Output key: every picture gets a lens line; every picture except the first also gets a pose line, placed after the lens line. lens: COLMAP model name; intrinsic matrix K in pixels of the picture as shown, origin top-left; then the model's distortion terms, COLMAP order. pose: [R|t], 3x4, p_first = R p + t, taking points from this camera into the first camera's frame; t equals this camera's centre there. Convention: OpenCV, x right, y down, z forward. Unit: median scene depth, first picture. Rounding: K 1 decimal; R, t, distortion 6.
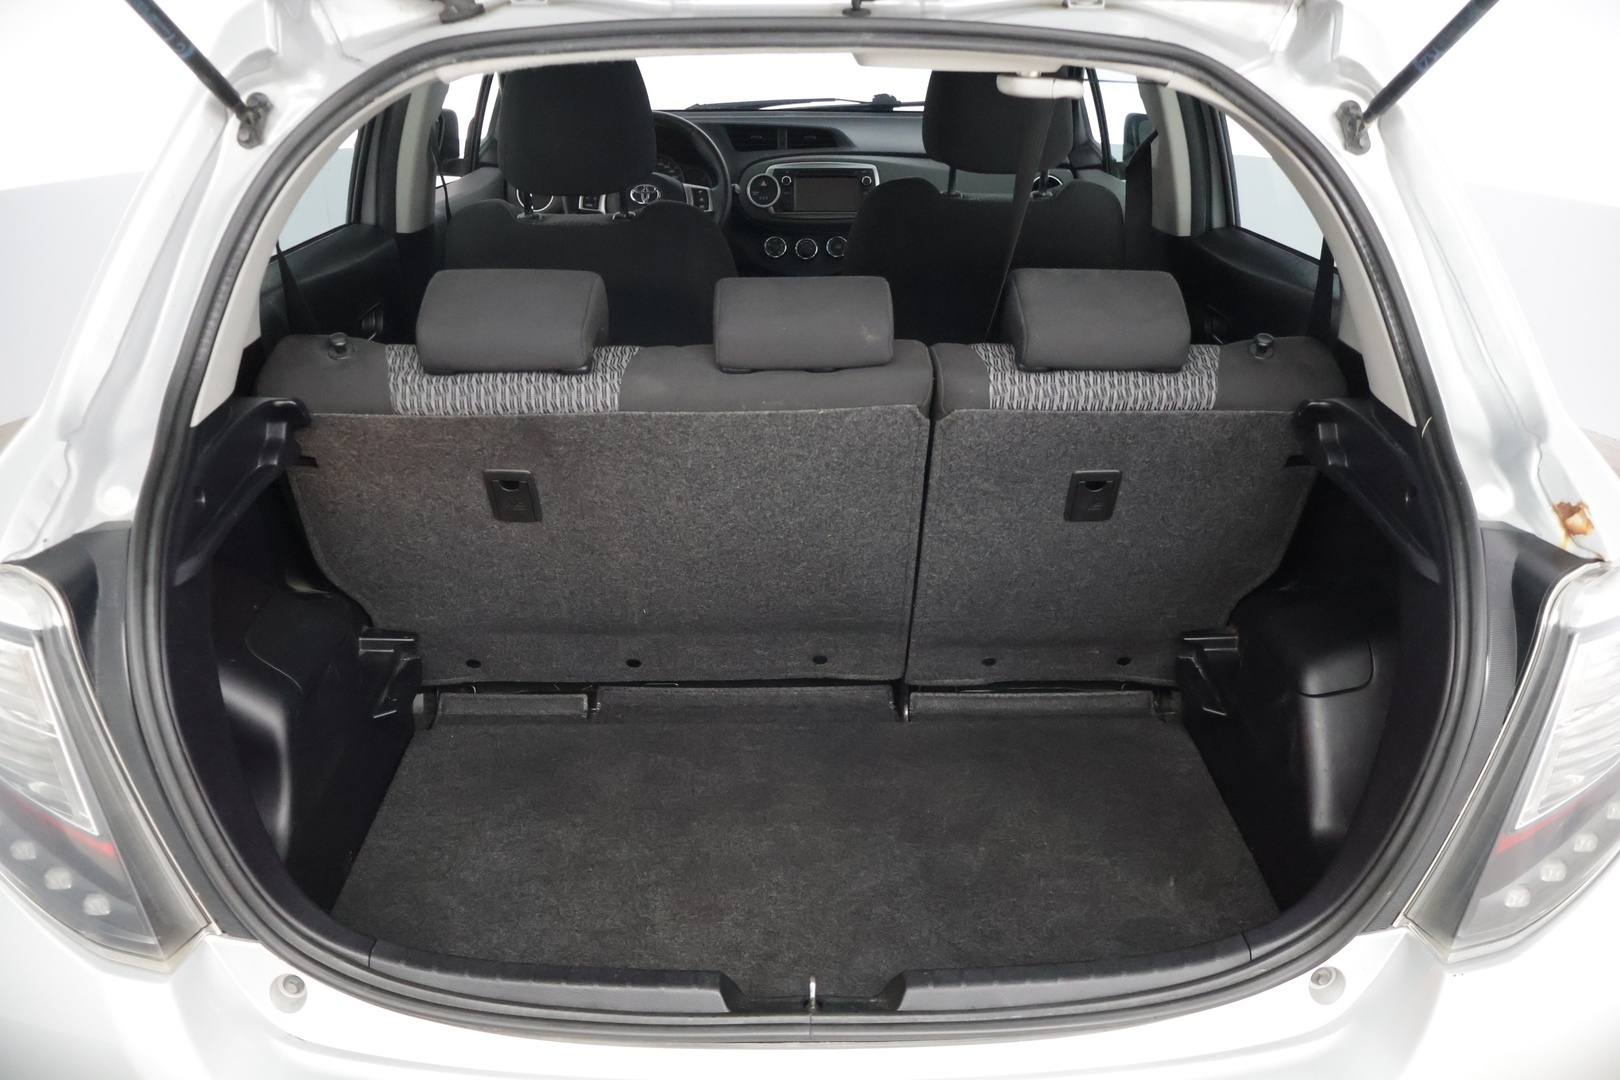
lens RADIAL K [[1347.2, 0, 810.0], [0, 1347.2, 540.0], [0, 0, 1]] dist [-0.003236, 0.000400]
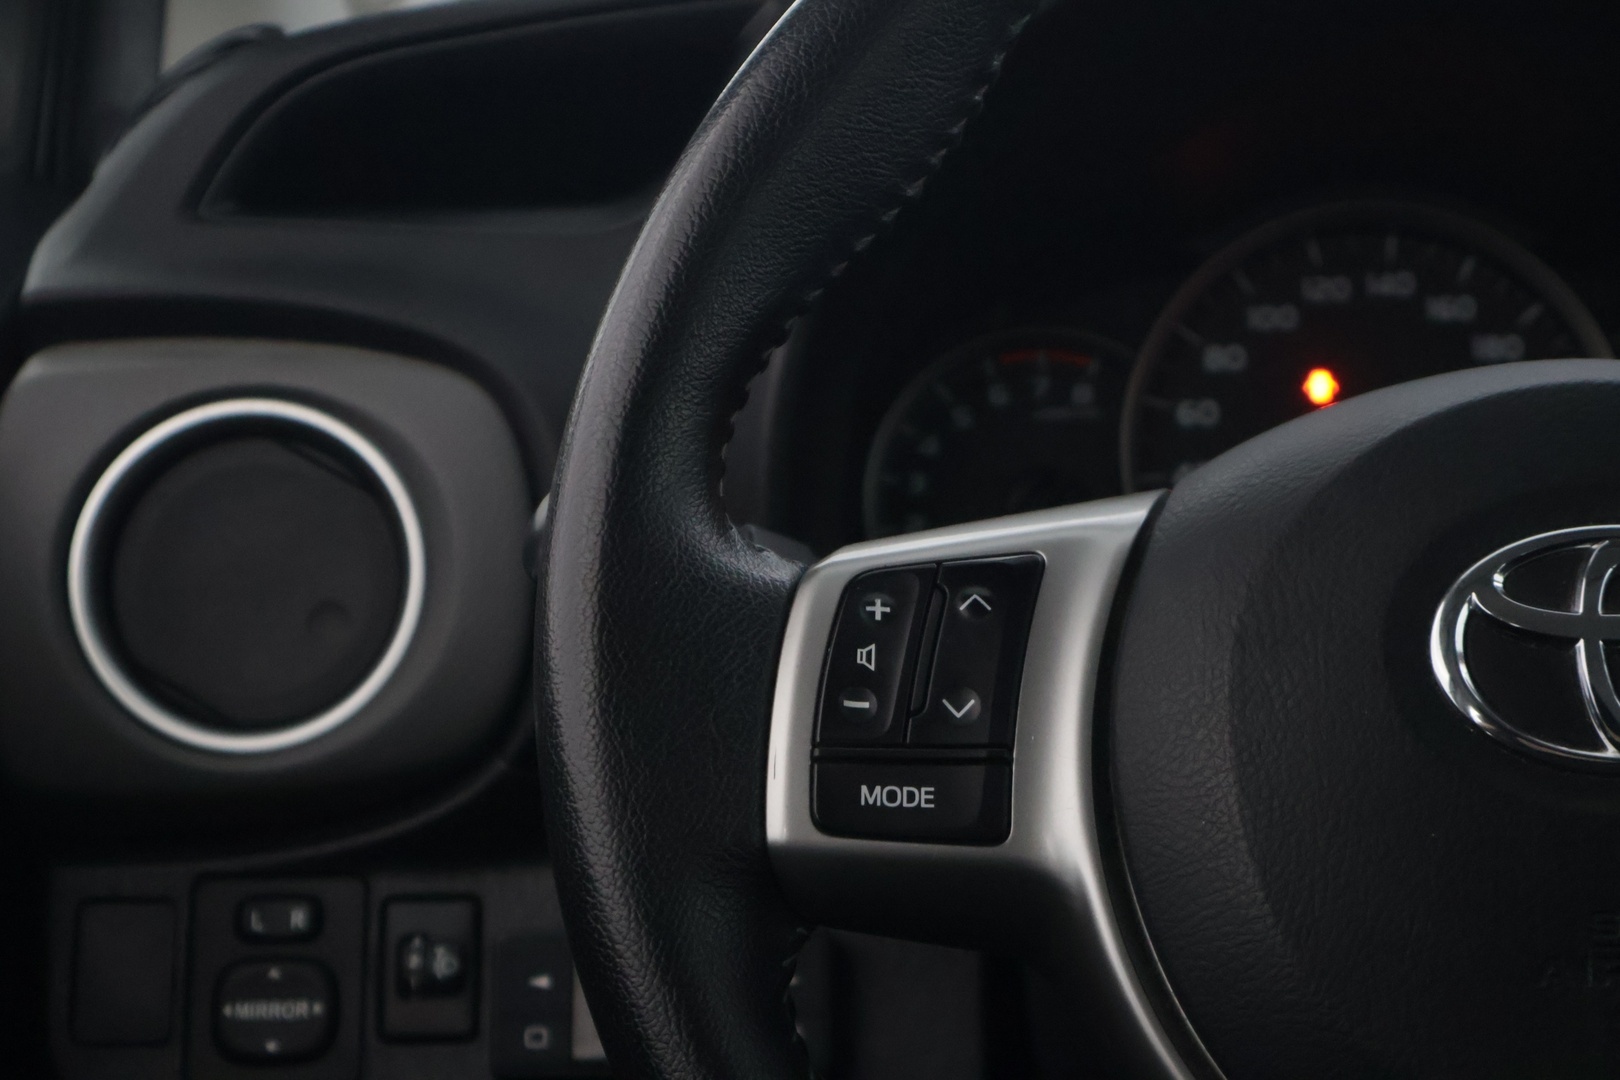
lens RADIAL K [[3311.7, 0, 810.0], [0, 3311.7, 540.0], [0, 0, 1]] dist [0.007647, 0.049102]
pose [[0.999299, -0.019771, -0.031775, -0.153701], [0.012445, 0.976301, -0.216060, -0.207871], [0.035294, 0.215513, 0.975863, 0.762604]]
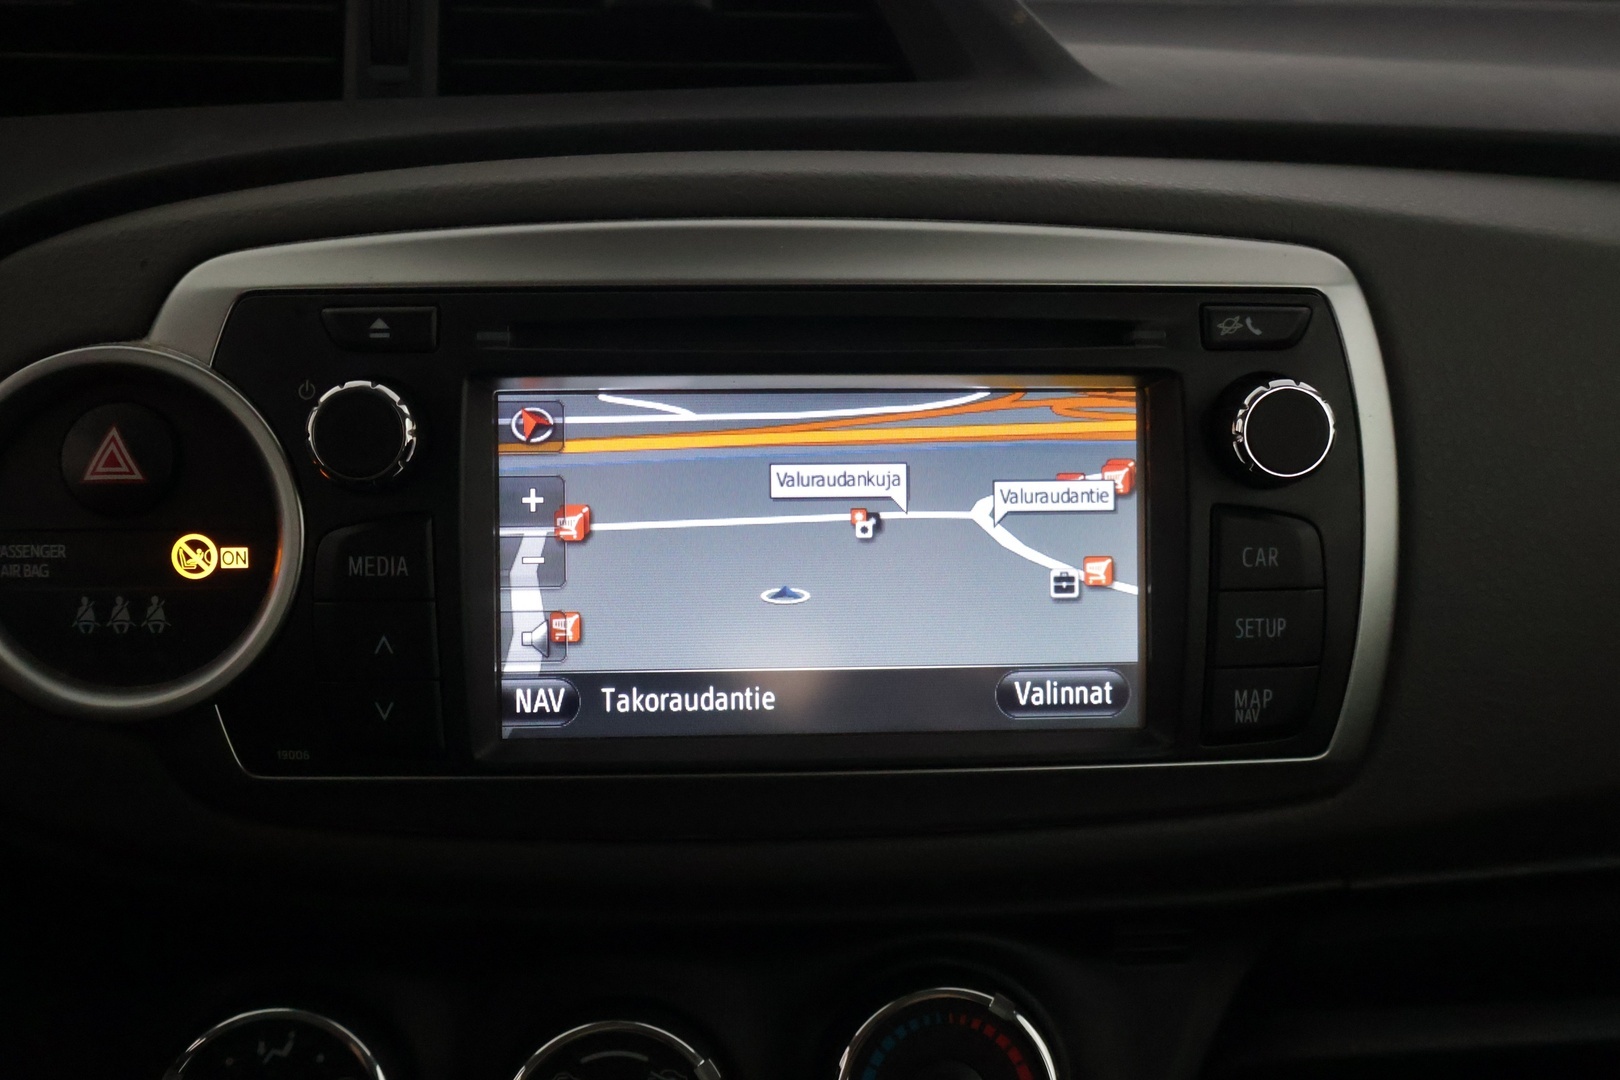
lens RADIAL K [[1538.6, 0, 802.1], [0, 1538.6, 531.1], [0, 0, 1]] dist [0.010921, 0.011680]
pose [[0.999047, -0.006967, 0.043084, 0.005952], [0.010945, 0.995625, -0.092795, -0.249717], [-0.042248, 0.093178, 0.994753, 0.897811]]
